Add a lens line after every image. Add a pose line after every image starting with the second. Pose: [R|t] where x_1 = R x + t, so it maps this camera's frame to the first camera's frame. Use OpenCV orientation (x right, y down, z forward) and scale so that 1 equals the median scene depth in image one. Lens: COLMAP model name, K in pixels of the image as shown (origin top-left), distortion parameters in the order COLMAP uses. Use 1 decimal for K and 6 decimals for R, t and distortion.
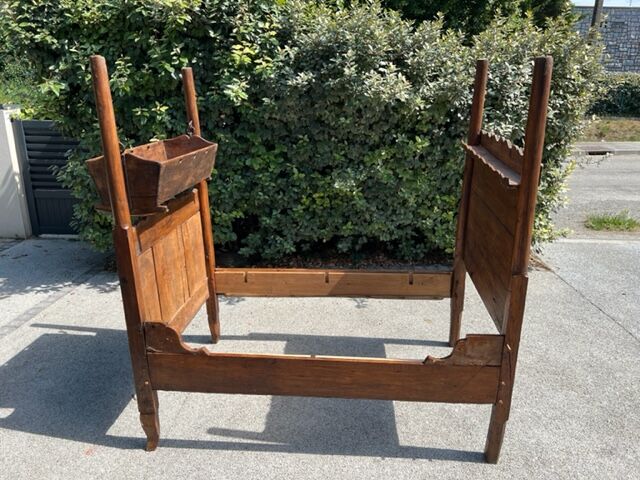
lens RADIAL K [[477.9, 0, 337.6], [0, 477.9, 251.6], [0, 0, 1]] dist [0.007542, 0.001912]
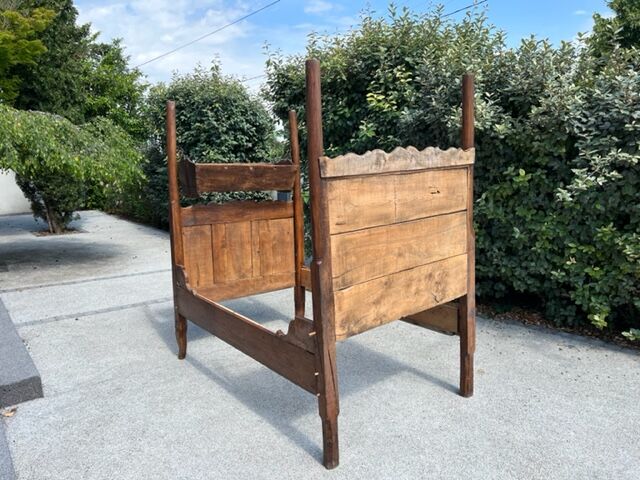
lens RADIAL K [[487.3, 0, 323.8], [0, 487.3, 250.7], [0, 0, 1]] dist [0.041877, -0.067354]
pose [[0.659097, 0.120183, -0.742393, 0.656072], [-0.230696, 0.971867, -0.047480, 0.040492], [0.715801, 0.202561, 0.668280, 0.160558]]
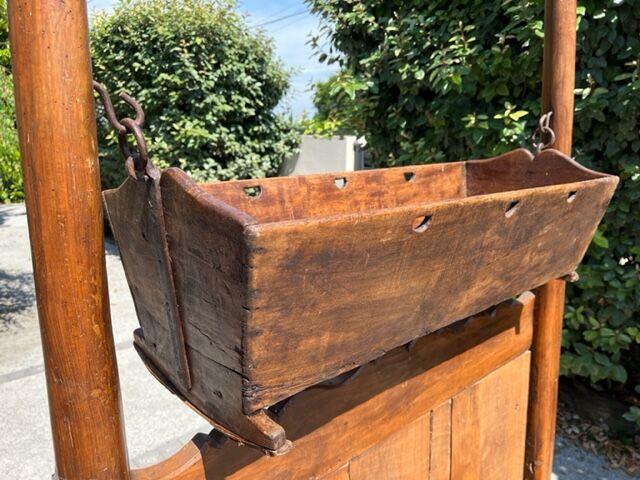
lens RADIAL K [[494.8, 0, 316.5], [0, 494.8, 241.9], [0, 0, 1]] dist [0.047569, -0.066427]
pose [[0.703019, 0.135990, -0.698048, -0.122661], [-0.217044, 0.975746, -0.028499, -0.103001], [0.677242, 0.171543, 0.715483, 0.502829]]
